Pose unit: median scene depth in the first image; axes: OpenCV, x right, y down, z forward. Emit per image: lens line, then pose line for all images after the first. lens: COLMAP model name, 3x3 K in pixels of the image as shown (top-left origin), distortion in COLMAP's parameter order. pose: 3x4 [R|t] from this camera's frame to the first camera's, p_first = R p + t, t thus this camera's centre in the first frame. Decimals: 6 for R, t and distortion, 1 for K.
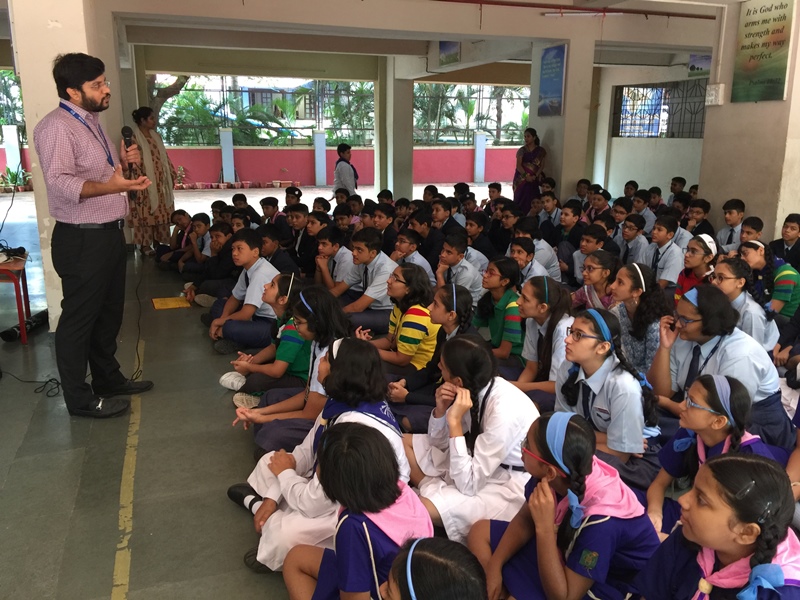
lens RADIAL K [[665.6, 0, 407.9], [0, 665.6, 298.1], [0, 0, 1]] dist [0.073952, -0.118484]
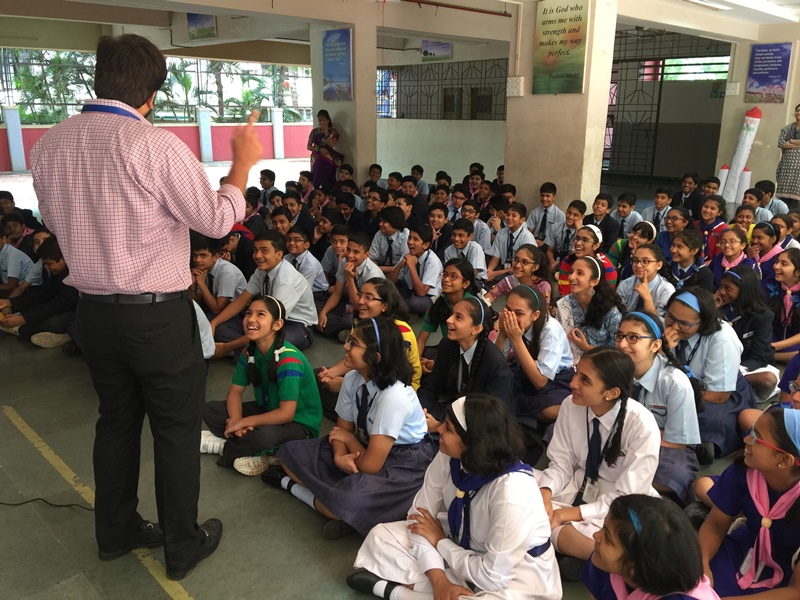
lens RADIAL K [[665.6, 0, 400.9], [0, 665.6, 297.4], [0, 0, 1]] dist [0.073952, -0.118484]
pose [[0.910059, -0.108858, 0.399929, -0.138025], [0.094689, 0.993982, 0.055087, -0.027784], [-0.403519, -0.012263, 0.914889, 0.052050]]
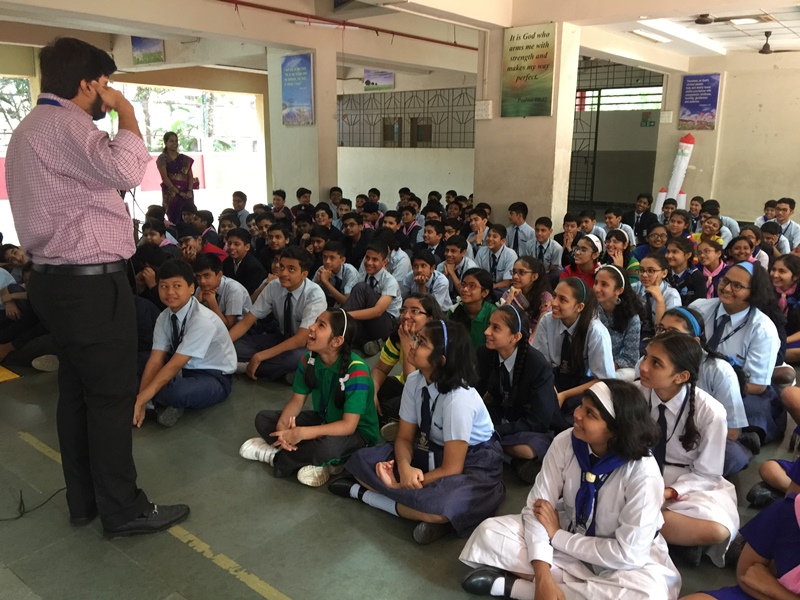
lens RADIAL K [[665.6, 0, 400.3], [0, 665.6, 300.4], [0, 0, 1]] dist [0.073952, -0.118484]
pose [[0.856606, -0.114097, 0.503198, -0.195314], [0.117275, 0.992773, 0.025466, -0.021510], [-0.502467, 0.037199, 0.863796, 0.080866]]
